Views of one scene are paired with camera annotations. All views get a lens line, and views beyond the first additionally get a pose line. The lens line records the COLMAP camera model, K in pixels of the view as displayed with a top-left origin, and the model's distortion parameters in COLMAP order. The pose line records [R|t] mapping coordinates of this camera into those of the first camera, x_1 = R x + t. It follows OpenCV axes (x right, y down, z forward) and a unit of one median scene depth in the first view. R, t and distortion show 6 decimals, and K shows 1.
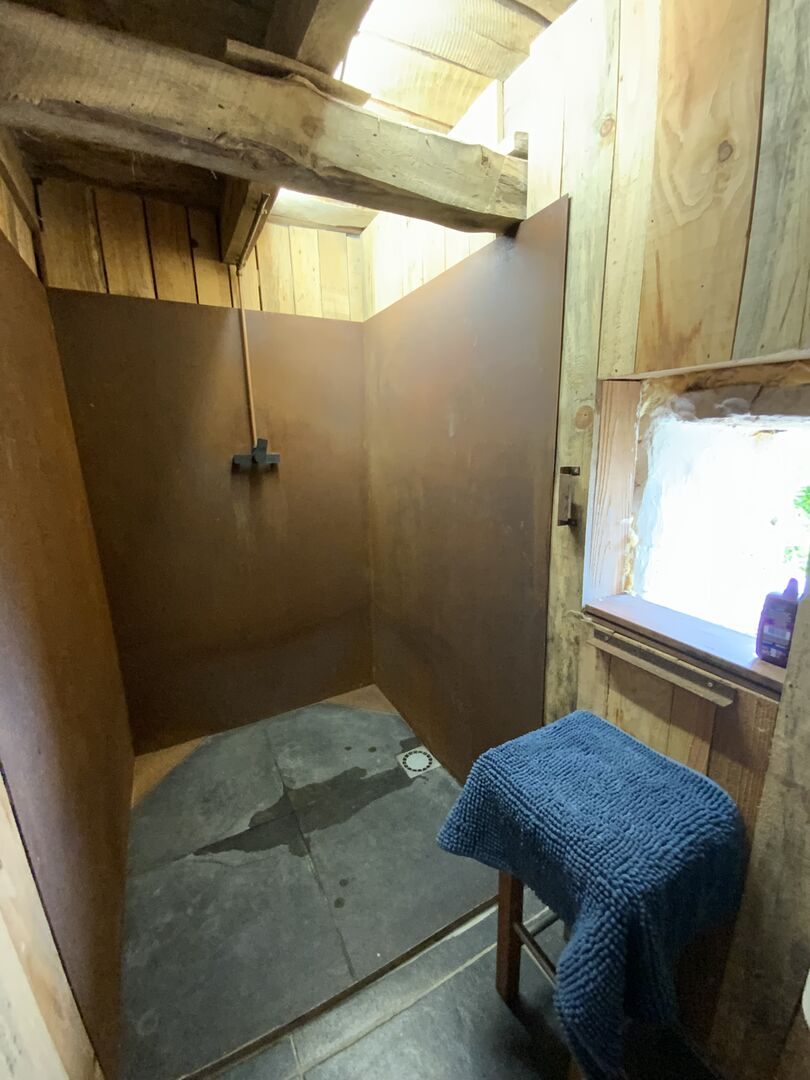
lens RADIAL K [[438.0, 0, 402.6], [0, 438.0, 546.6], [0, 0, 1]] dist [0.008995, -0.009154]
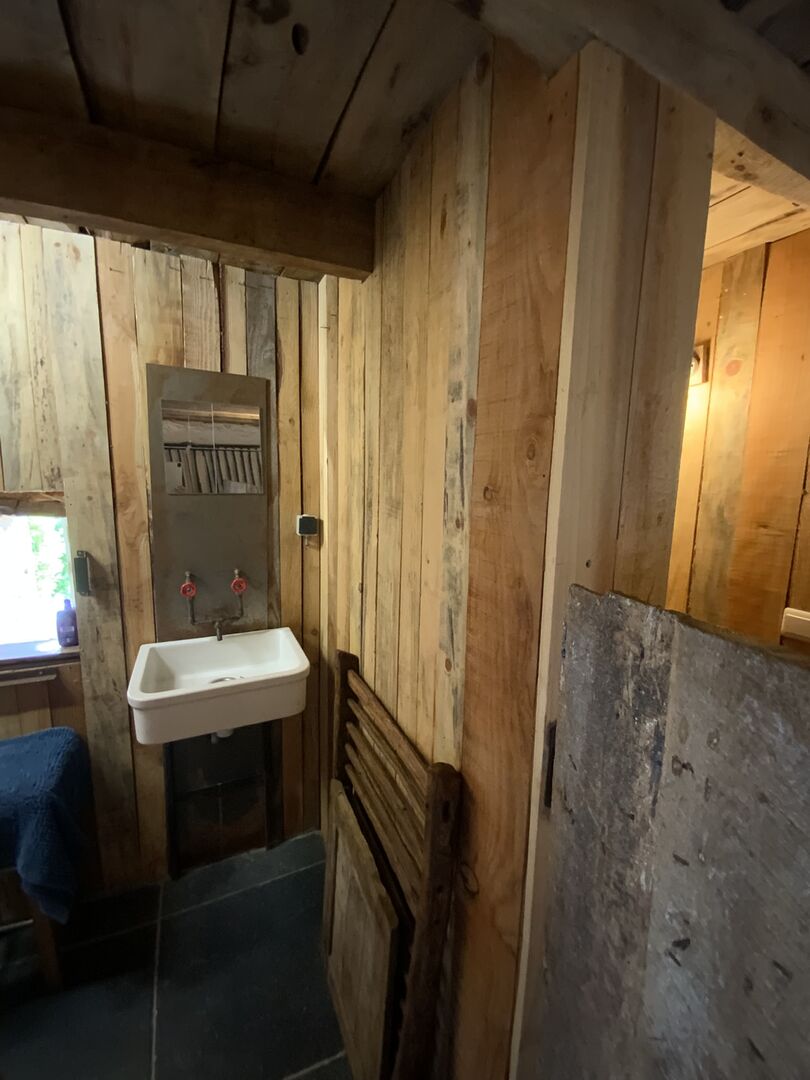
lens RADIAL K [[438.0, 0, 406.5], [0, 438.0, 542.0], [0, 0, 1]] dist [0.008995, -0.009154]
pose [[0.059610, -0.110420, 0.992096, -0.914092], [0.207451, 0.973534, 0.095890, -0.054318], [-0.976428, 0.200095, 0.080939, -0.675903]]
